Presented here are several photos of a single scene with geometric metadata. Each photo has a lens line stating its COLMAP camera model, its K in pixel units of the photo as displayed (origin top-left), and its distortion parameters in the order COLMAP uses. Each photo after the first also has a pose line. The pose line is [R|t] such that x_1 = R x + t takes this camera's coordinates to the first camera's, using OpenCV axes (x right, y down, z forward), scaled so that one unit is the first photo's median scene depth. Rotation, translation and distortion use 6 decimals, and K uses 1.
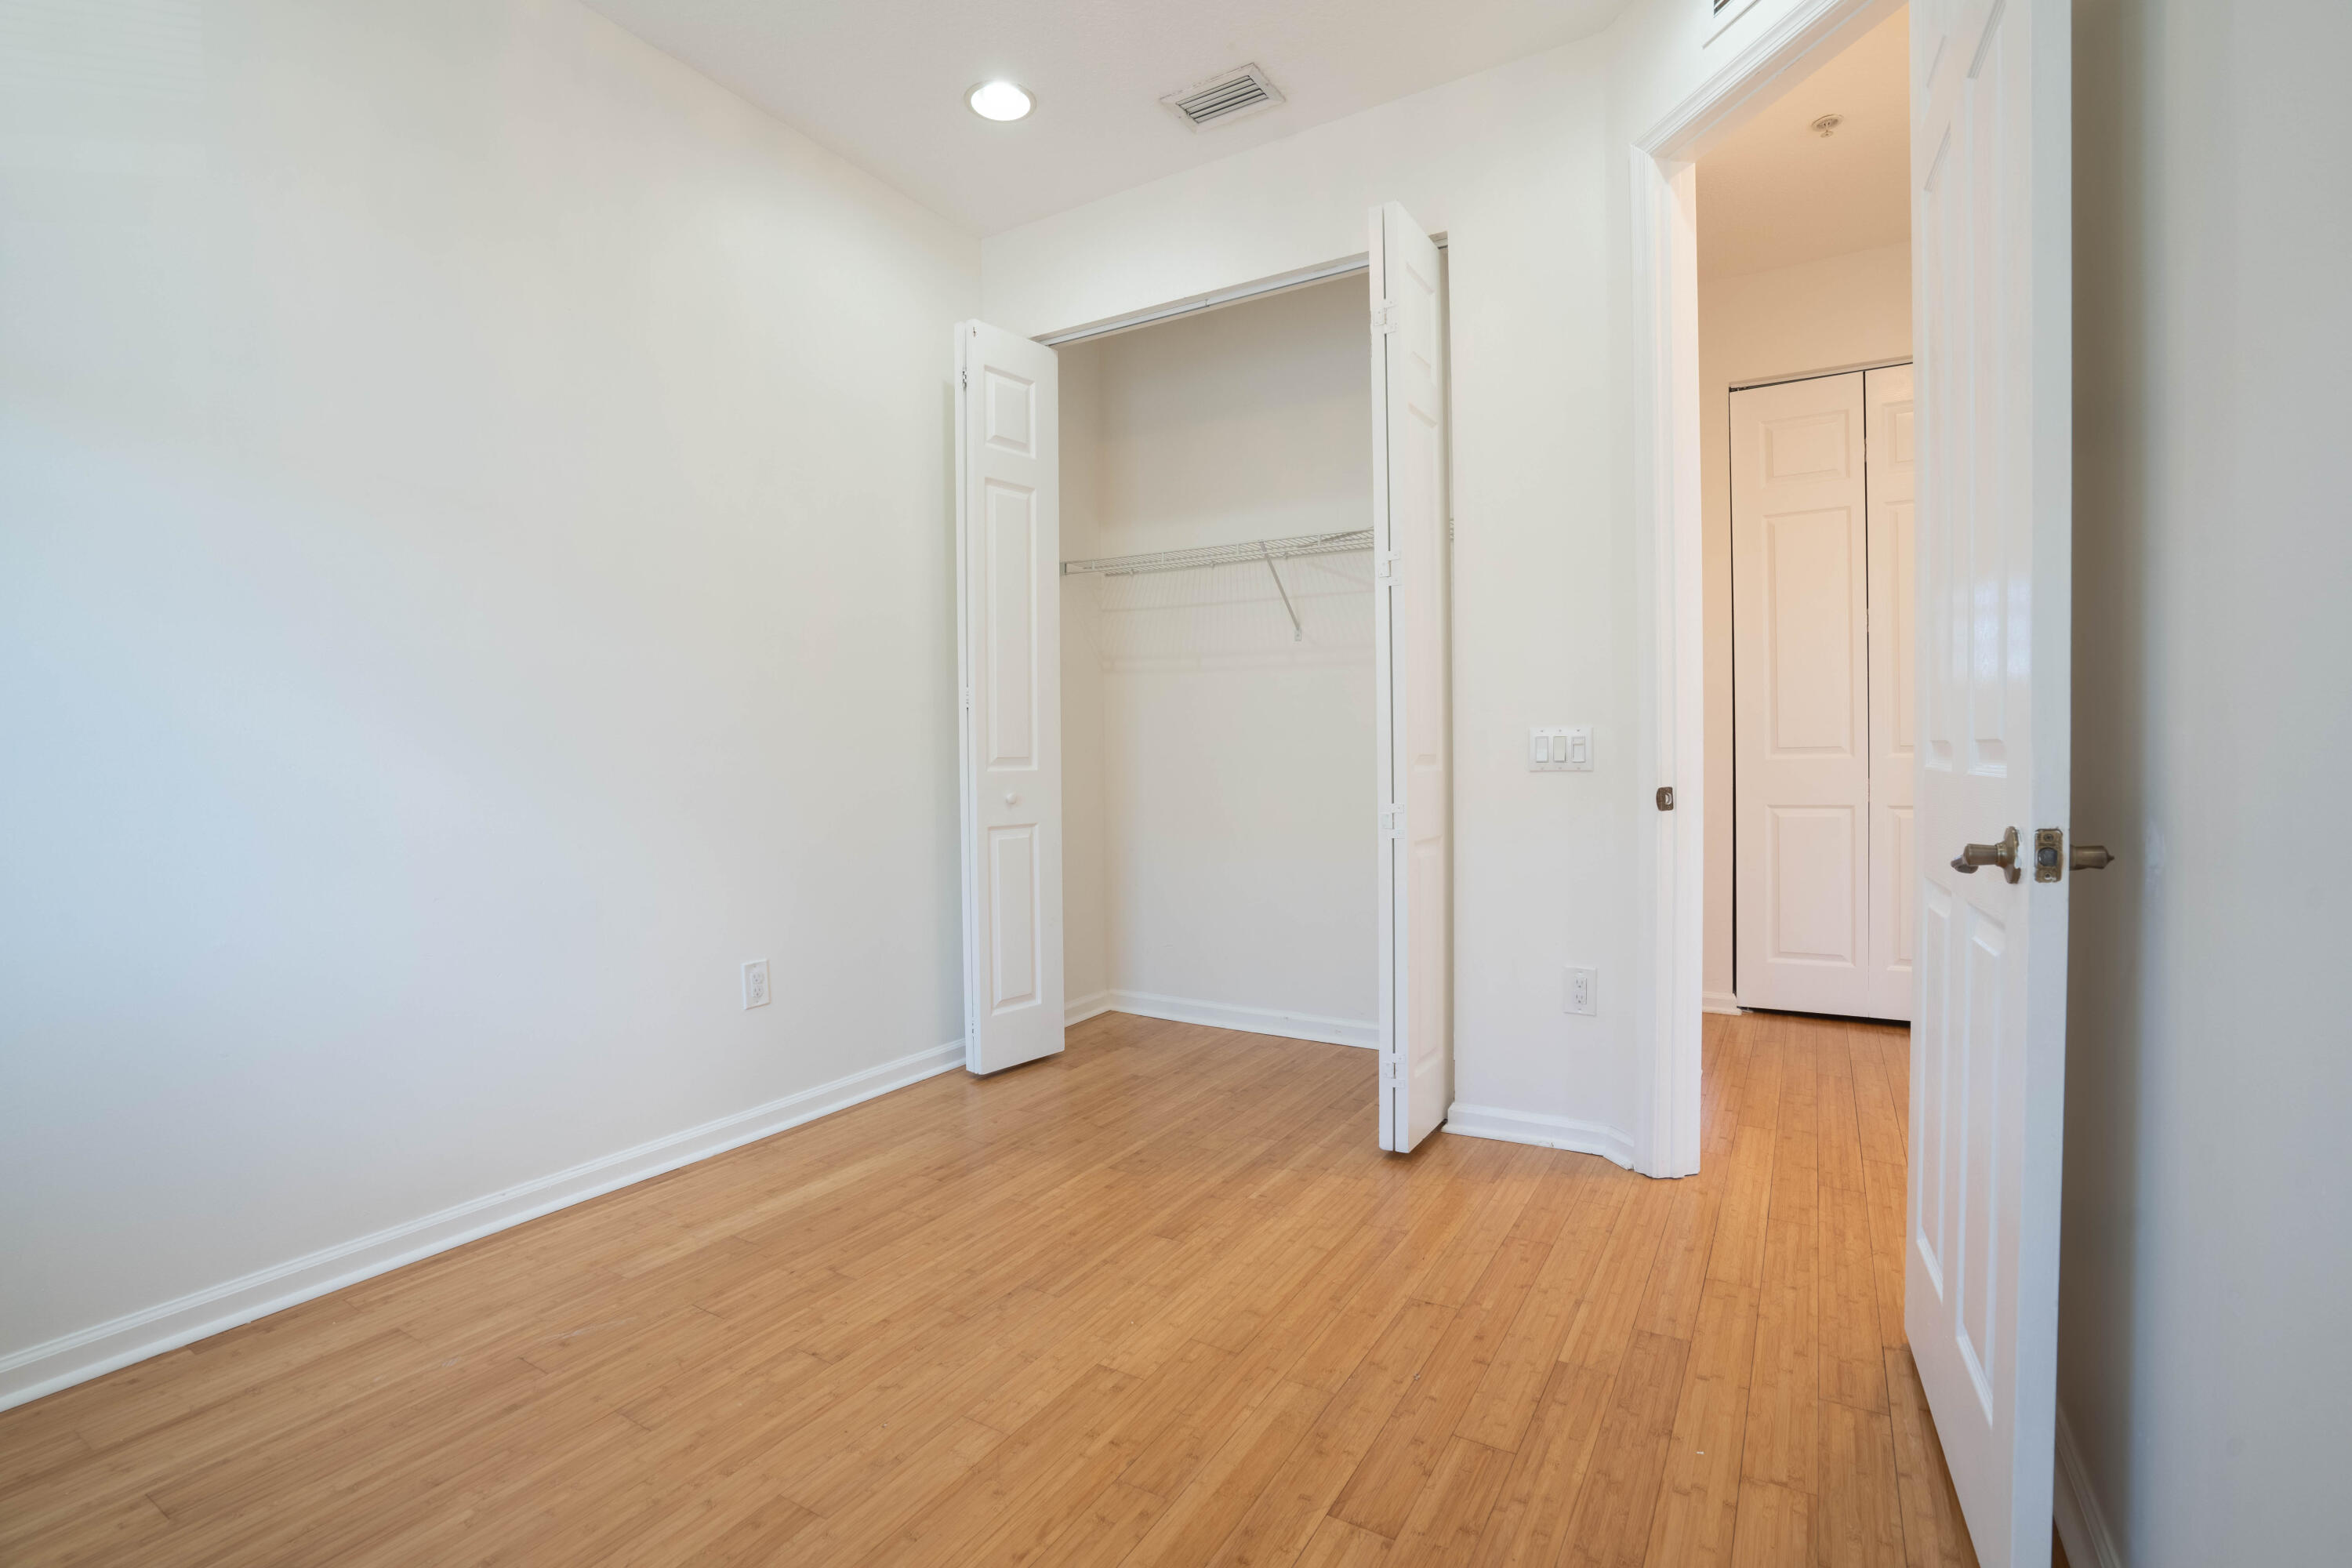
lens RADIAL K [[1078.4, 0, 1178.8], [0, 1078.4, 780.6], [0, 0, 1]] dist [-0.060969, 0.022125]
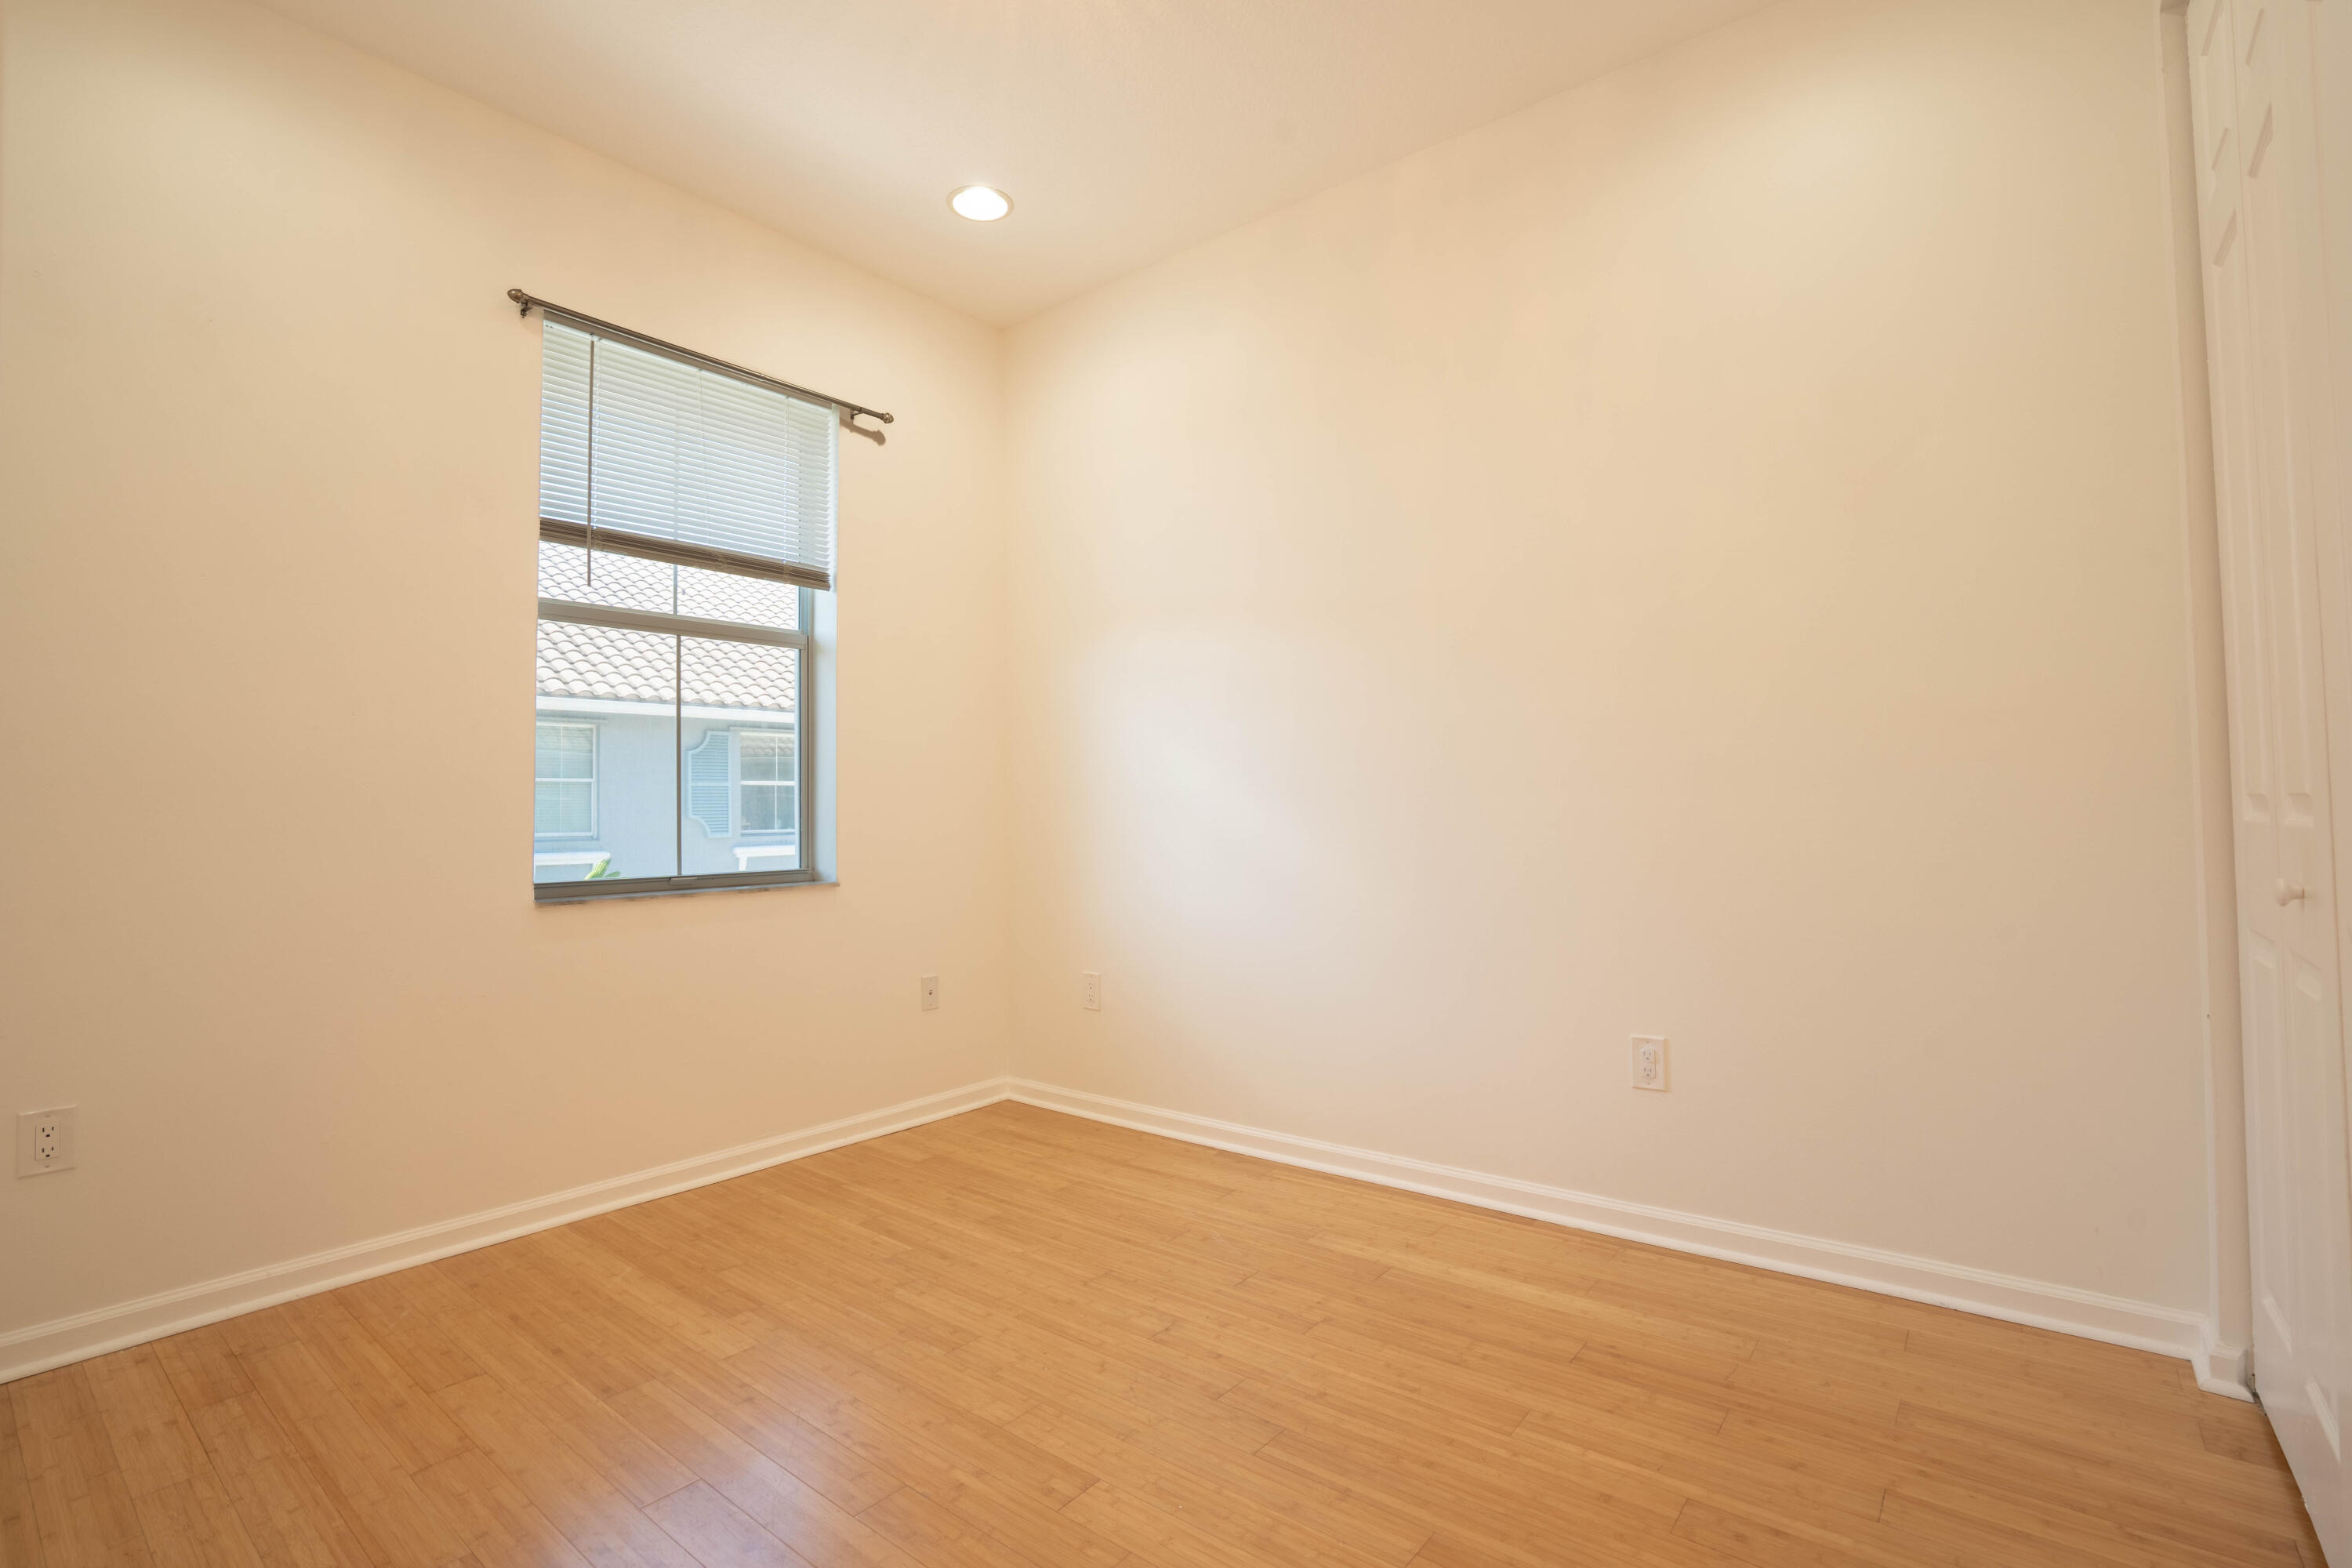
lens RADIAL K [[1078.4, 0, 1178.8], [0, 1078.4, 780.6], [0, 0, 1]] dist [-0.060969, 0.022125]
pose [[-0.138005, -0.015175, -0.990315, 0.652805], [-0.006158, 0.999876, -0.014464, -0.028974], [0.990412, 0.004102, -0.138081, 0.948850]]
